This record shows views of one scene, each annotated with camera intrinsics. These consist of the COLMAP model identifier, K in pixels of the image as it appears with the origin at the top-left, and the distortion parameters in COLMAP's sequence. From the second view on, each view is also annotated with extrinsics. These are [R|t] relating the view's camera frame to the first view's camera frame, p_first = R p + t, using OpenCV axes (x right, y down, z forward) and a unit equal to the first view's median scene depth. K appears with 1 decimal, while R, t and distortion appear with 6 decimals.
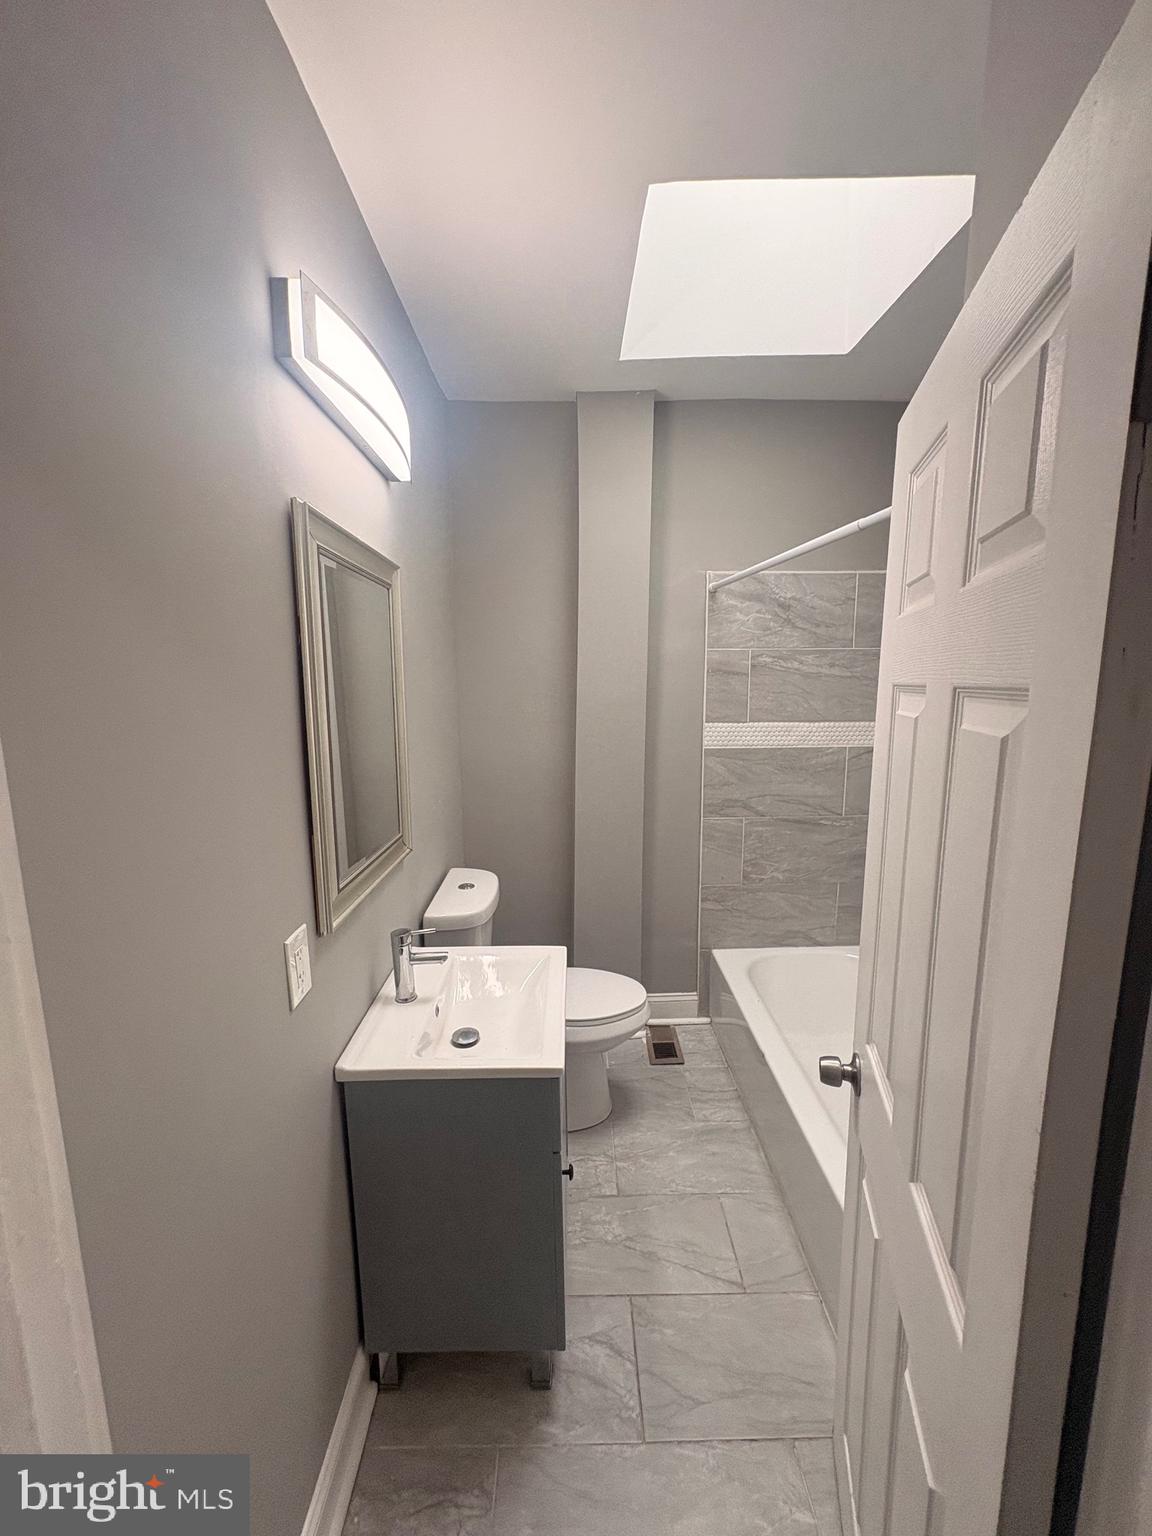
lens RADIAL K [[614.0, 0, 576.0], [0, 614.0, 768.0], [0, 0, 1]] dist [0.001281, 0.000396]
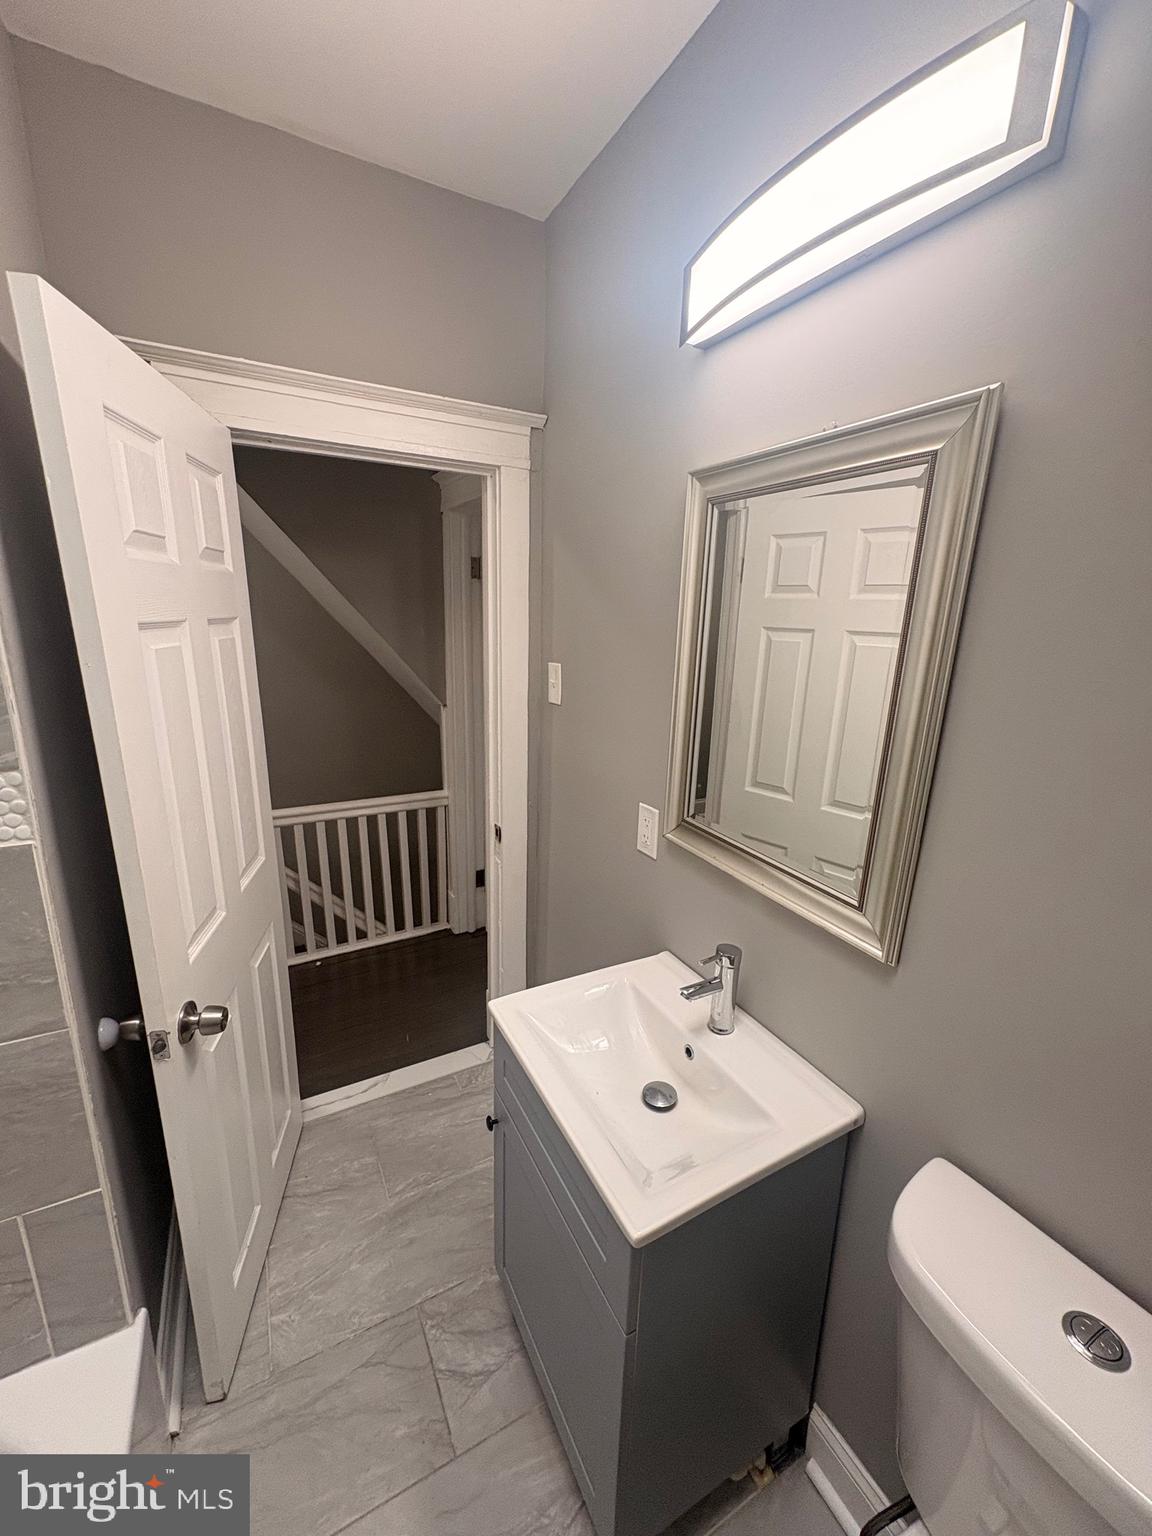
lens RADIAL K [[614.0, 0, 576.0], [0, 614.0, 768.0], [0, 0, 1]] dist [0.001281, 0.000396]
pose [[-0.887619, 0.099966, -0.449599, 0.235888], [-0.090520, 0.919260, 0.383102, -0.245917], [0.451595, 0.380746, -0.806904, 1.507982]]
